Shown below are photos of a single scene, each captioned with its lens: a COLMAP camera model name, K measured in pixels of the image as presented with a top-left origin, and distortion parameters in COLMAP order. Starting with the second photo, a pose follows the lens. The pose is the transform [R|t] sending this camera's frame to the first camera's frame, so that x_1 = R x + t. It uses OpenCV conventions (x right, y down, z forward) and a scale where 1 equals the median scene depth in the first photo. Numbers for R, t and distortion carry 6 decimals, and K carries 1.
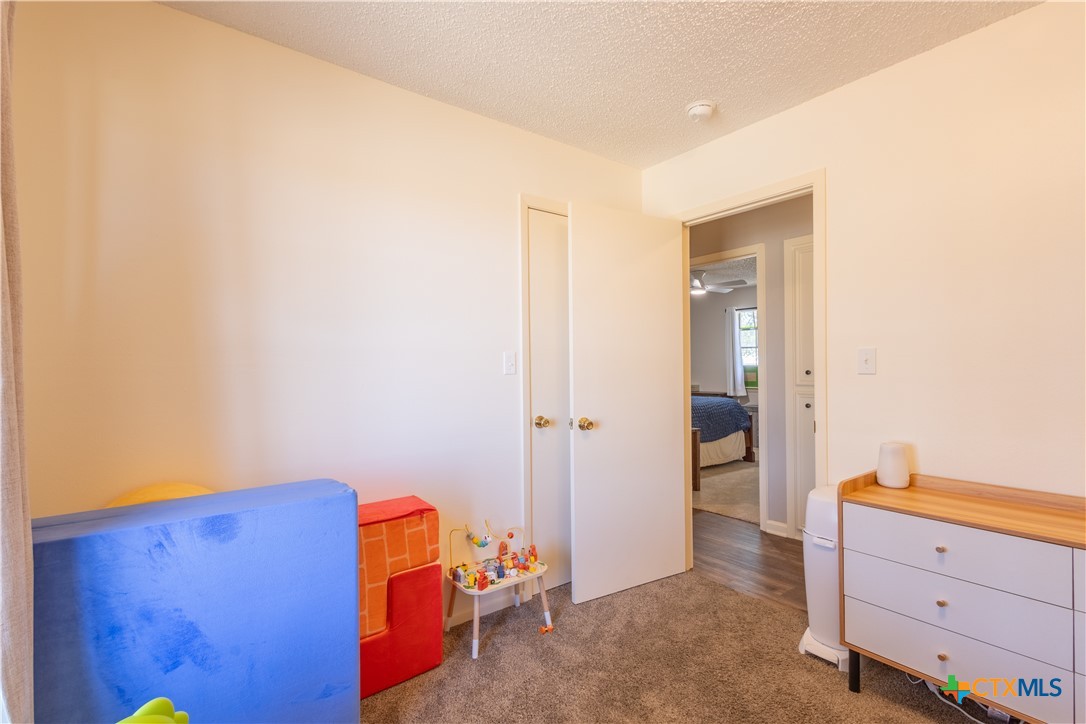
lens RADIAL K [[496.0, 0, 543.2], [0, 496.0, 362.3], [0, 0, 1]] dist [0.001324, -0.001119]
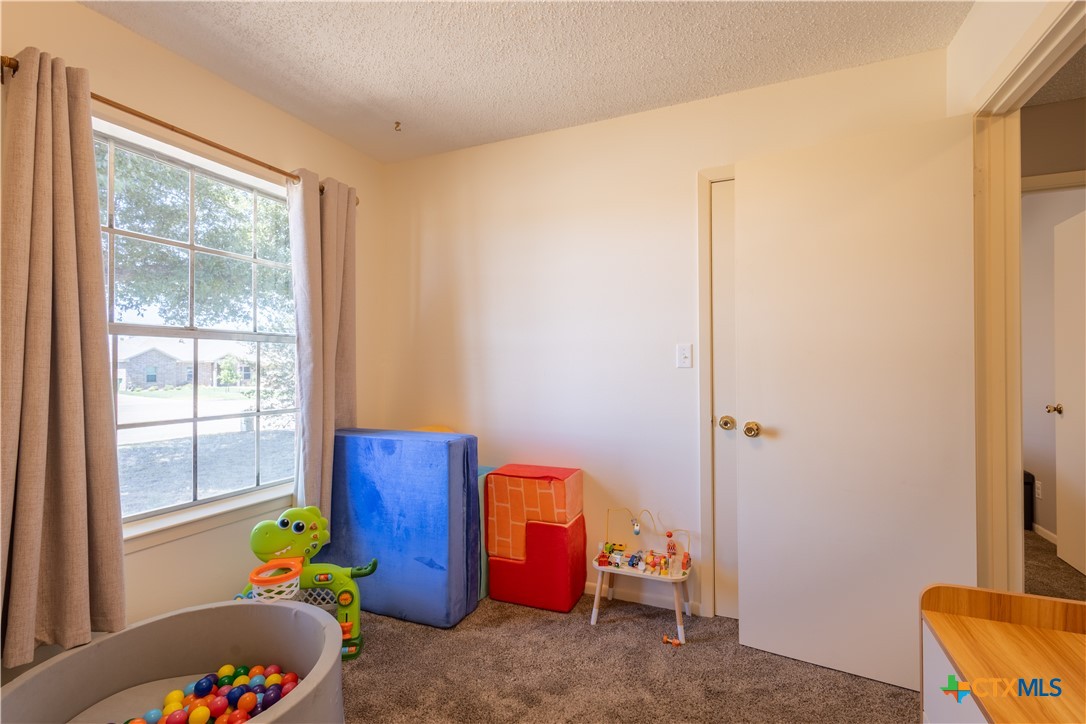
lens RADIAL K [[496.0, 0, 543.8], [0, 496.0, 364.1], [0, 0, 1]] dist [0.001324, -0.001119]
pose [[0.478769, -0.000552, -0.877941, 0.732093], [0.008444, 0.999956, 0.003976, 0.013351], [0.877901, -0.009317, 0.478752, 0.361465]]
